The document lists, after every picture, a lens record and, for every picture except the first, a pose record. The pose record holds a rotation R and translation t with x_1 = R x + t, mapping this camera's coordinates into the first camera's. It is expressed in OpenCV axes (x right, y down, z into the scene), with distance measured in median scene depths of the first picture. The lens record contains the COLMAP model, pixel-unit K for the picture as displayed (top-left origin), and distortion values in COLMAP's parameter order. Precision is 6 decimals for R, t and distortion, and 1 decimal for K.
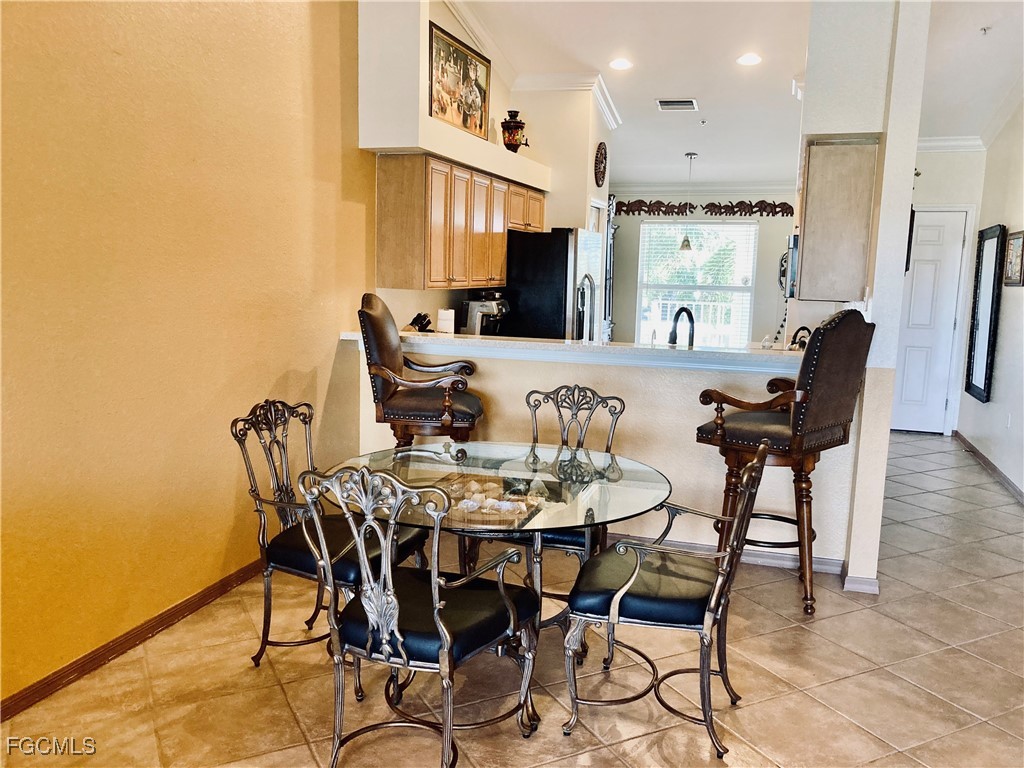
lens RADIAL K [[840.4, 0, 510.9], [0, 840.4, 395.6], [0, 0, 1]] dist [0.050673, -0.110878]
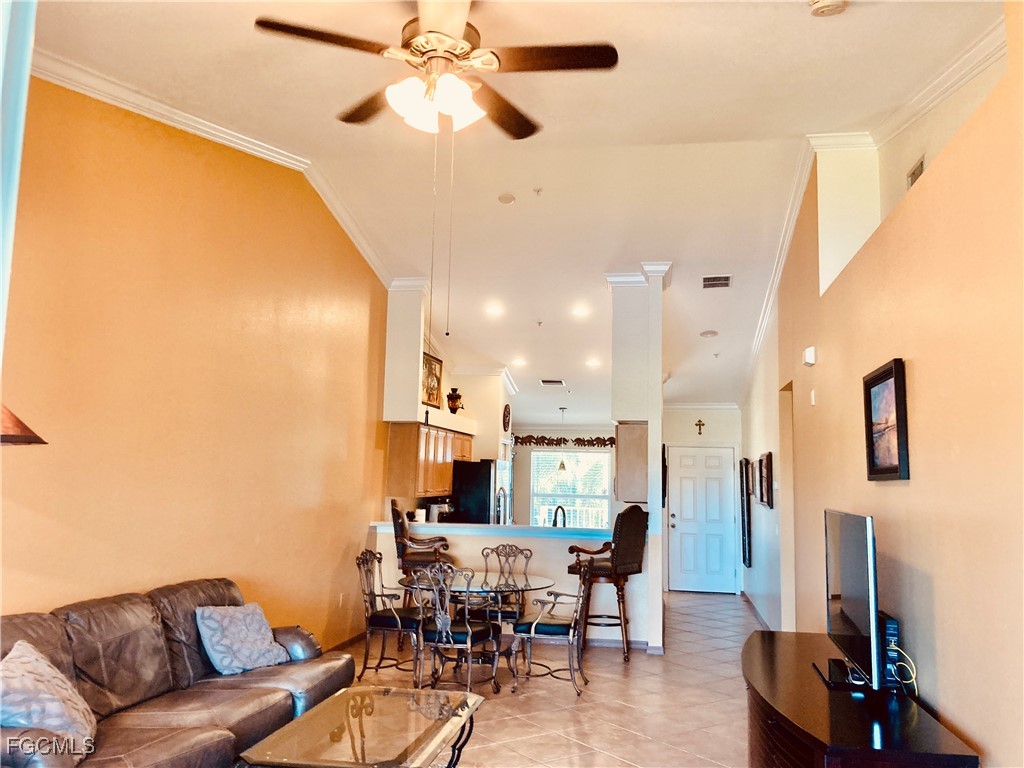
lens RADIAL K [[841.4, 0, 515.2], [0, 841.4, 375.2], [0, 0, 1]] dist [0.039307, -0.034718]
pose [[0.990346, 0.015537, 0.137746, -0.148637], [0.022062, 0.963367, -0.267277, 0.108742], [-0.136853, 0.267735, 0.953724, -0.815151]]
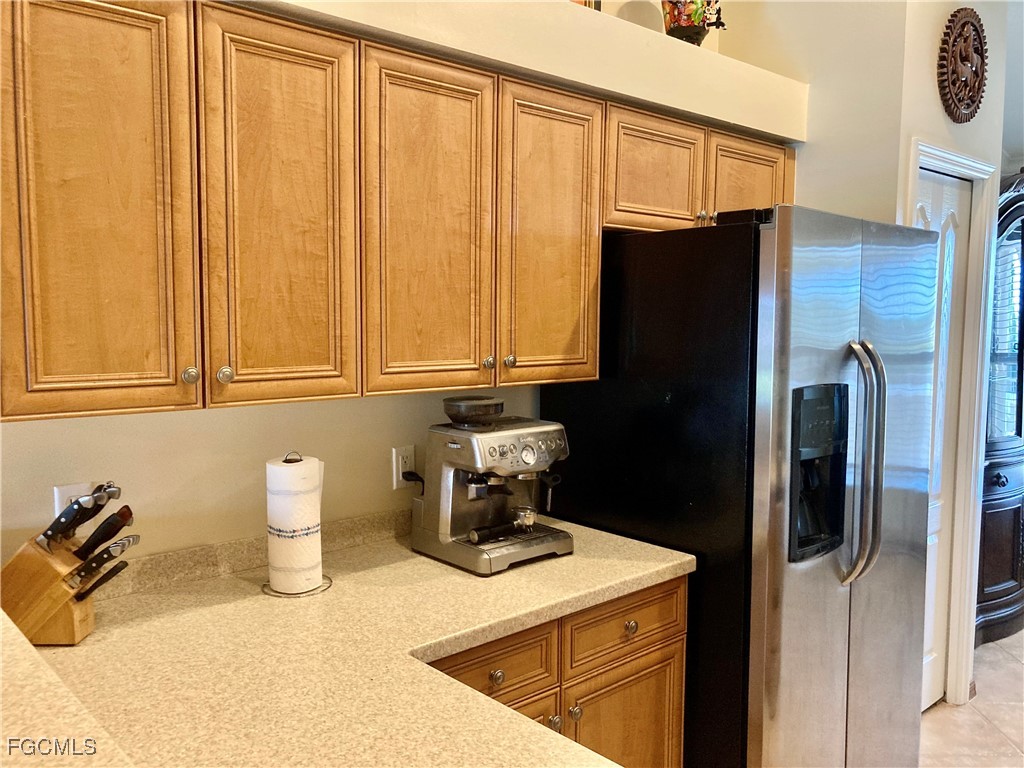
lens RADIAL K [[835.0, 0, 519.6], [0, 835.0, 394.8], [0, 0, 1]] dist [0.049699, -0.083732]
pose [[0.865105, 0.026882, -0.500870, 0.199720], [-0.059390, 0.997028, -0.049066, -0.139188], [0.498063, 0.072194, 0.864131, 0.887352]]
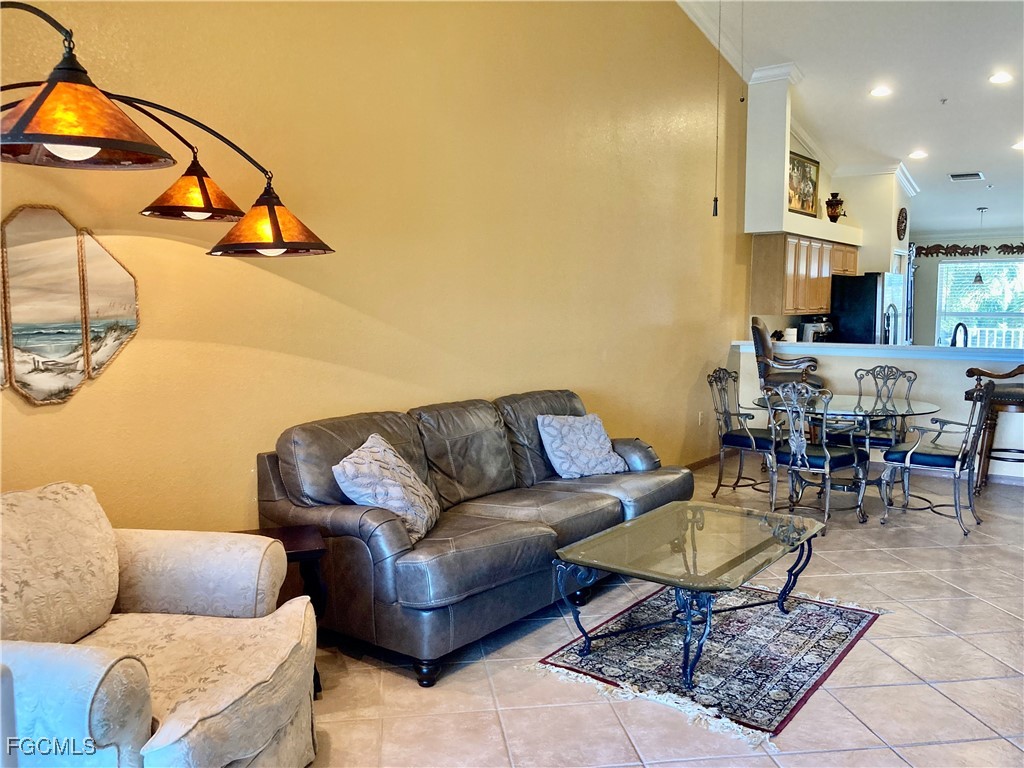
lens RADIAL K [[845.0, 0, 512.1], [0, 845.0, 371.9], [0, 0, 1]] dist [0.025082, 0.001953]
pose [[0.947156, 0.006077, -0.320714, -0.074562], [-0.029478, 0.997239, -0.068161, 0.115997], [0.319415, 0.074013, 0.944720, -0.737916]]
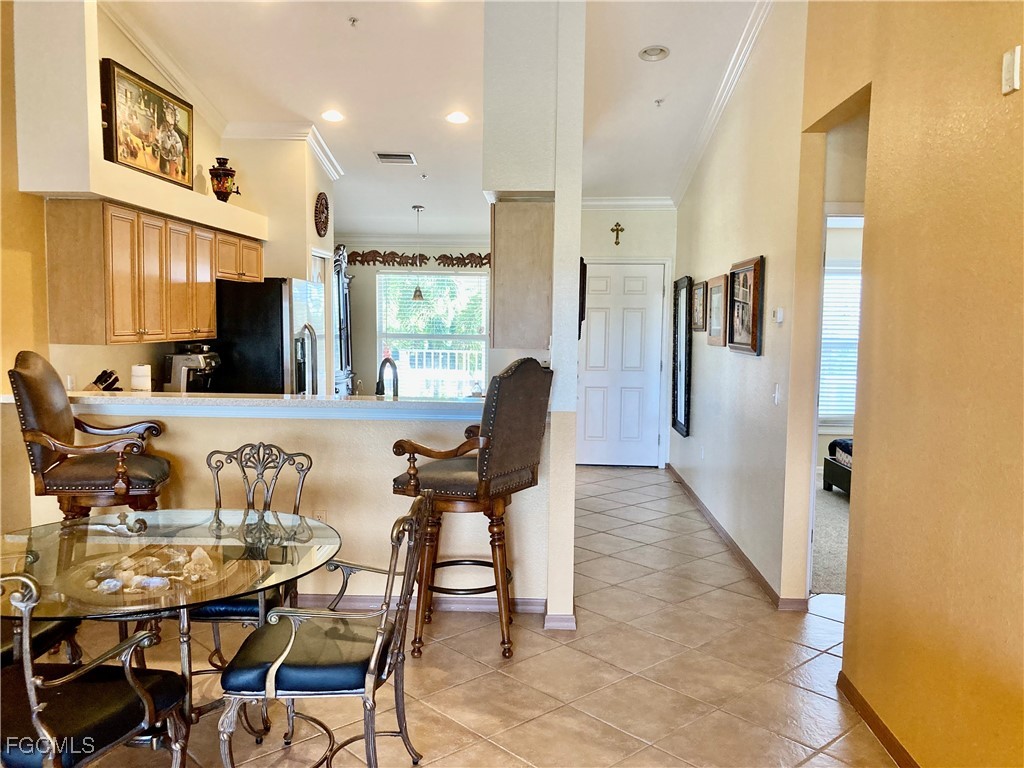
lens RADIAL K [[840.4, 0, 510.9], [0, 840.4, 395.6], [0, 0, 1]] dist [0.050673, -0.110878]
pose [[0.963720, -0.035742, 0.264511, 0.079423], [0.050738, 0.997456, -0.050077, -0.002812], [-0.262049, 0.061681, 0.963081, 0.003765]]
